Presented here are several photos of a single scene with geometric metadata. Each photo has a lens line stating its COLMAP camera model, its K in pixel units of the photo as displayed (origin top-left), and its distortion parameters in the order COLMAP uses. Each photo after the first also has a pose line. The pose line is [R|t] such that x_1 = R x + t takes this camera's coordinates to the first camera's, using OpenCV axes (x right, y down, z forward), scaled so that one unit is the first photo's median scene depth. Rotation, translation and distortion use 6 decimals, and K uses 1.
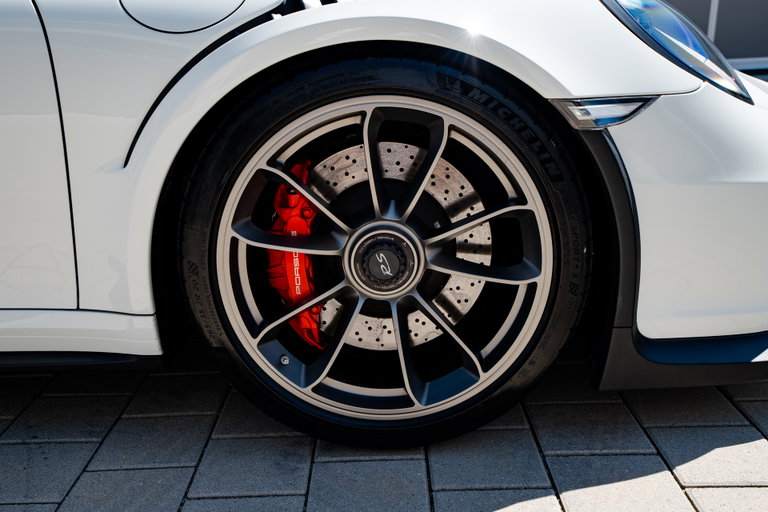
lens RADIAL K [[732.2, 0, 386.6], [0, 732.2, 260.3], [0, 0, 1]] dist [0.061407, 0.000000]
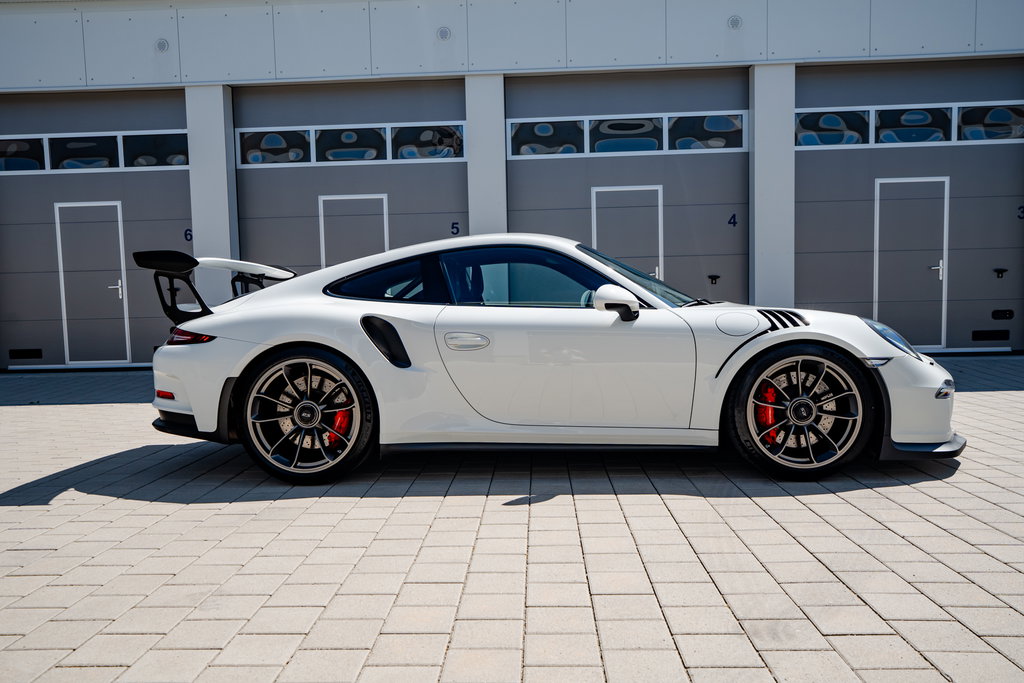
lens RADIAL K [[826.6, 0, 505.8], [0, 826.6, 340.0], [0, 0, 1]] dist [0.004432, 0.007625]
pose [[0.999678, 0.014945, -0.020497, -1.126727], [-0.019438, 0.970486, -0.240372, 0.543515], [0.016300, 0.240693, 0.970464, -2.295004]]
